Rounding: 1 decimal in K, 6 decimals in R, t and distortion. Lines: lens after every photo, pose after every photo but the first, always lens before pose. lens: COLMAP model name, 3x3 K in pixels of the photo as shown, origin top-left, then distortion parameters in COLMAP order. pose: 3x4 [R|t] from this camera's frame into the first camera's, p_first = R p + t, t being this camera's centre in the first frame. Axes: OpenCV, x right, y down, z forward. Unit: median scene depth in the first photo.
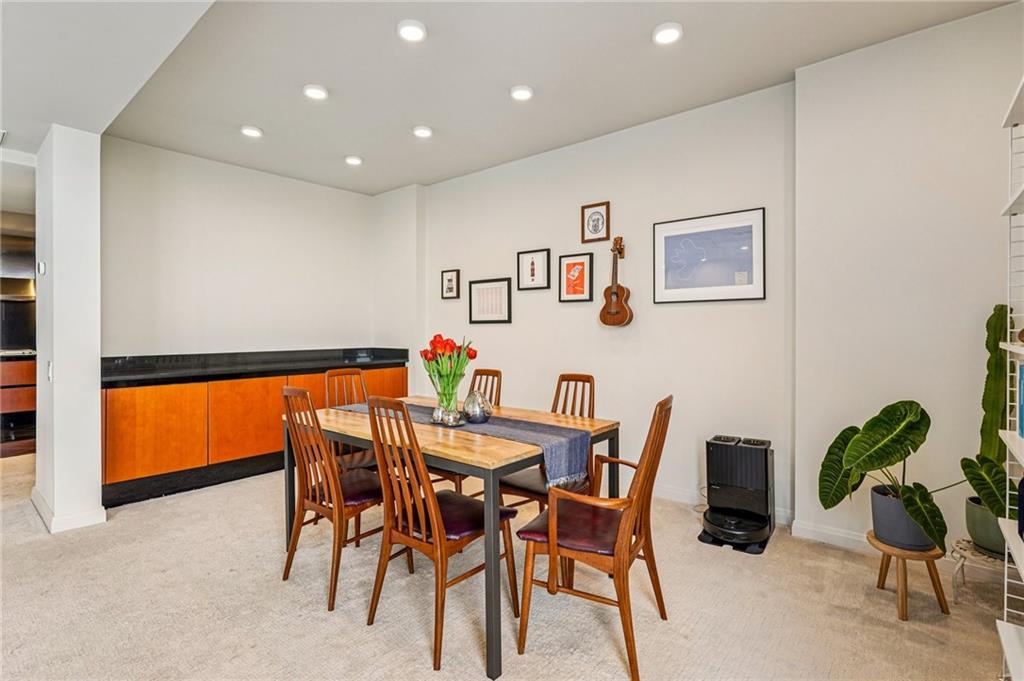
lens RADIAL K [[487.9, 0, 512.0], [0, 487.9, 340.5], [0, 0, 1]] dist [-0.002579, 0.000114]
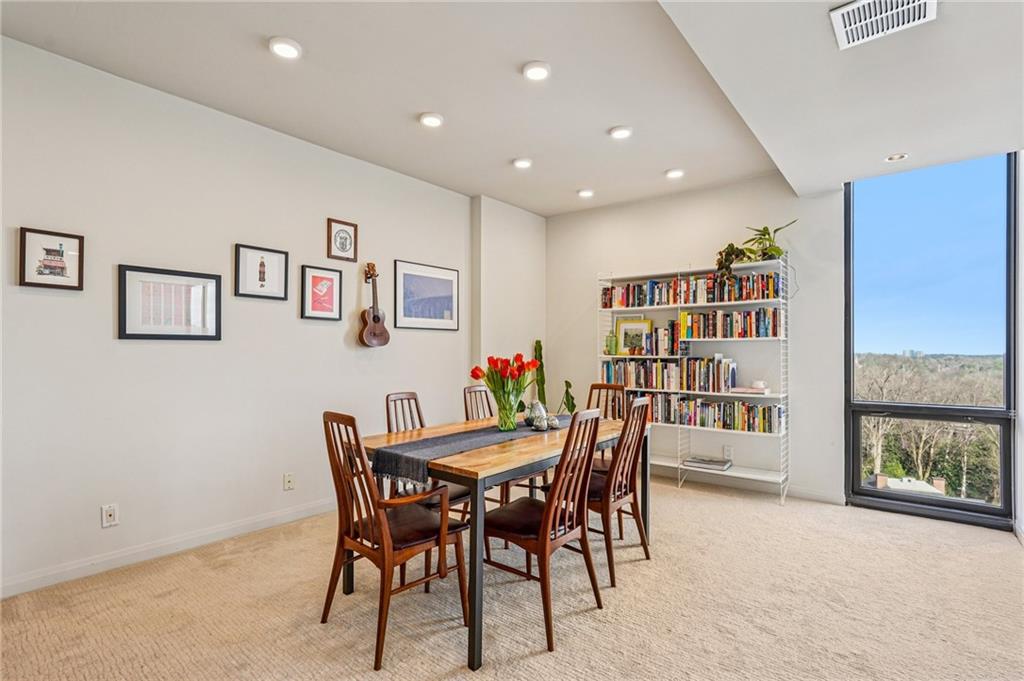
lens RADIAL K [[487.9, 0, 512.0], [0, 487.9, 340.5], [0, 0, 1]] dist [-0.002579, 0.000114]
pose [[-0.001190, 0.016856, 0.999857, -0.770674], [0.012826, 0.999776, -0.016839, -0.020567], [-0.999917, 0.012804, -0.001406, 0.641948]]
